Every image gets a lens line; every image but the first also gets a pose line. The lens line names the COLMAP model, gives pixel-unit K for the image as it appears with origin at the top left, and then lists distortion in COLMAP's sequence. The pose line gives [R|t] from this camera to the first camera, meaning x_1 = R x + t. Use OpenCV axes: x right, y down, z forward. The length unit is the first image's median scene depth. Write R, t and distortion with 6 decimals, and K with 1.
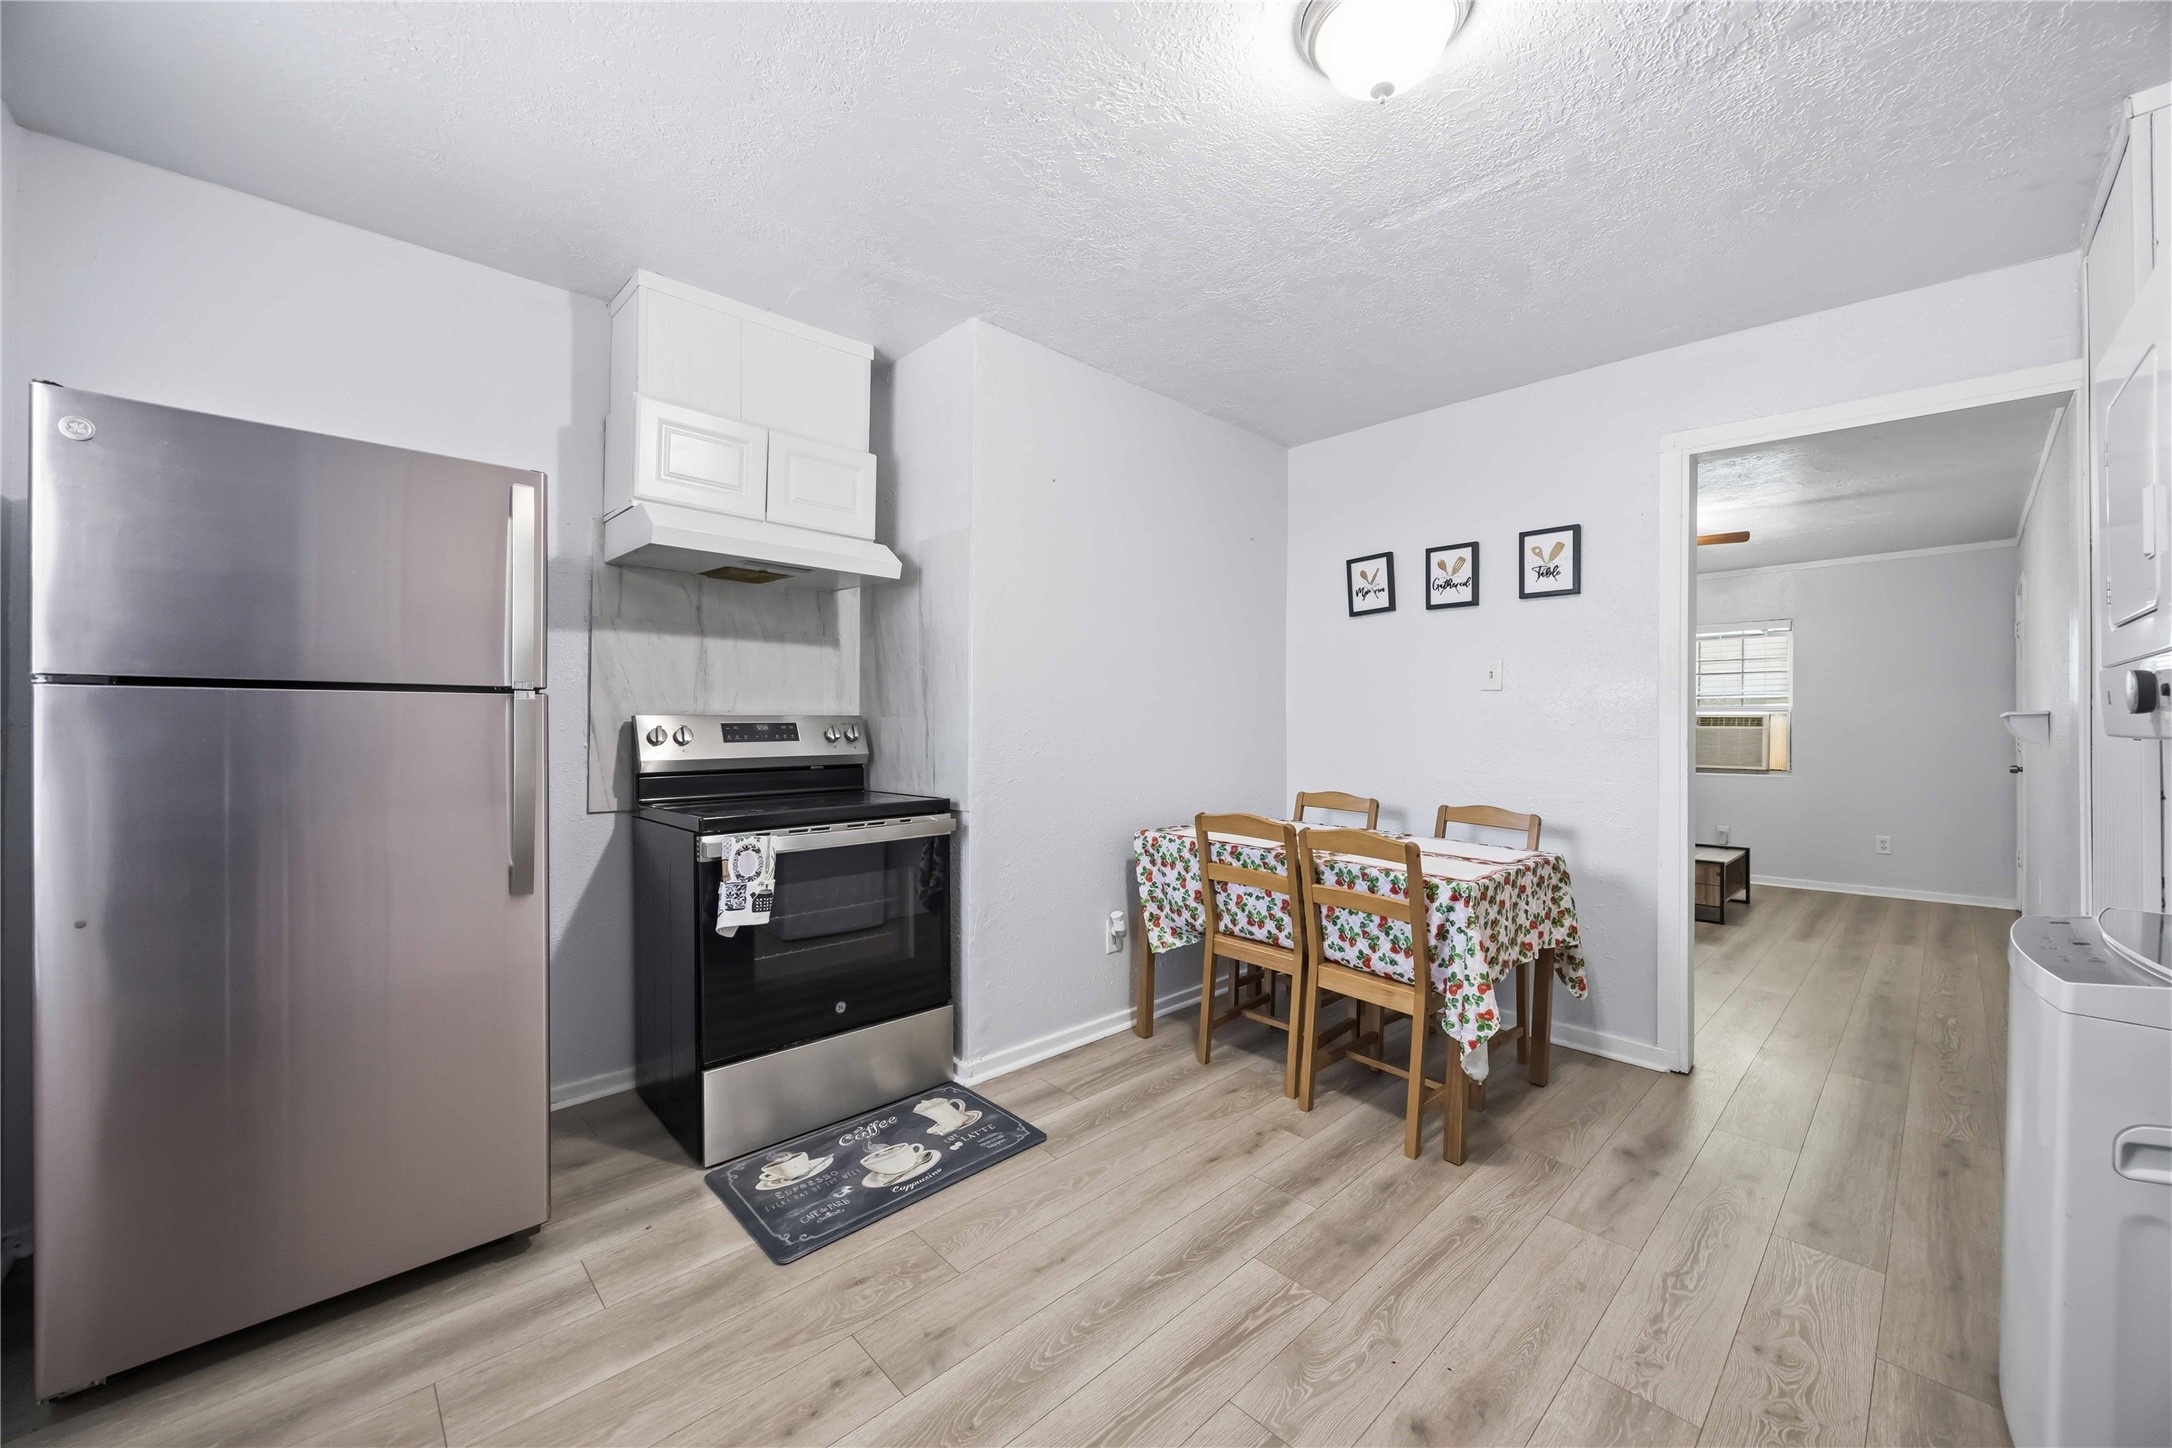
lens RADIAL K [[824.5, 0, 1075.4], [0, 824.5, 725.8], [0, 0, 1]] dist [-0.000874, -0.000212]
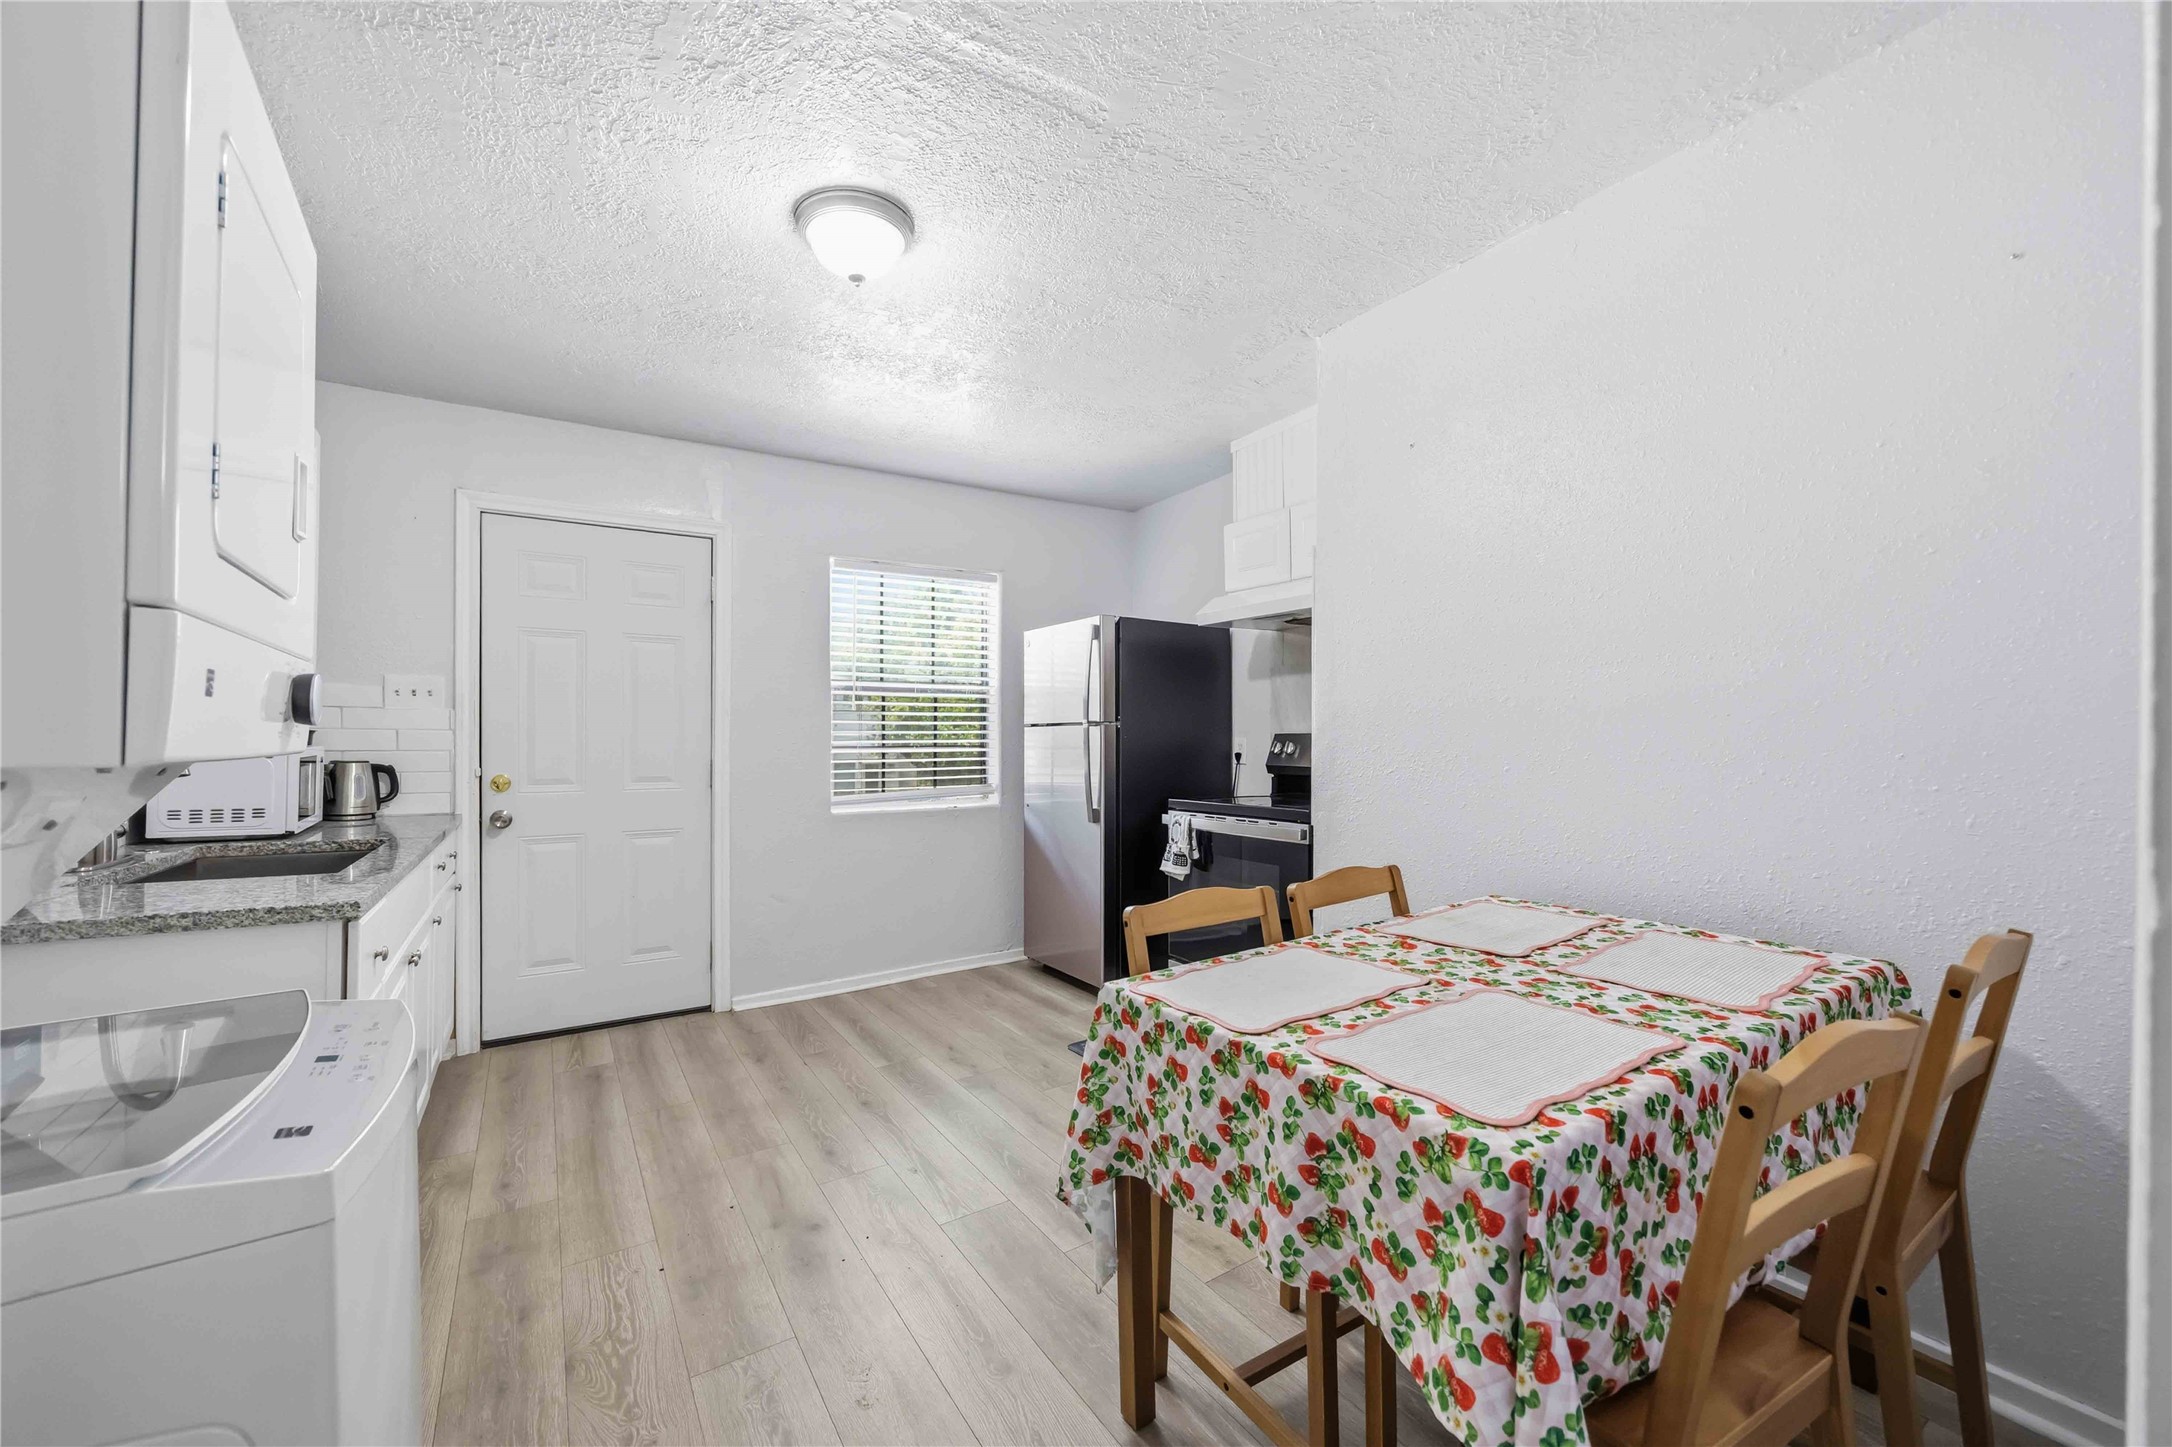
lens RADIAL K [[824.5, 0, 1075.4], [0, 824.5, 725.3], [0, 0, 1]] dist [-0.000874, -0.000212]
pose [[-0.184436, -0.012833, -0.982761, 1.132104], [-0.001531, 0.999917, -0.012770, -0.010598], [0.982843, -0.000851, -0.184440, 1.098478]]
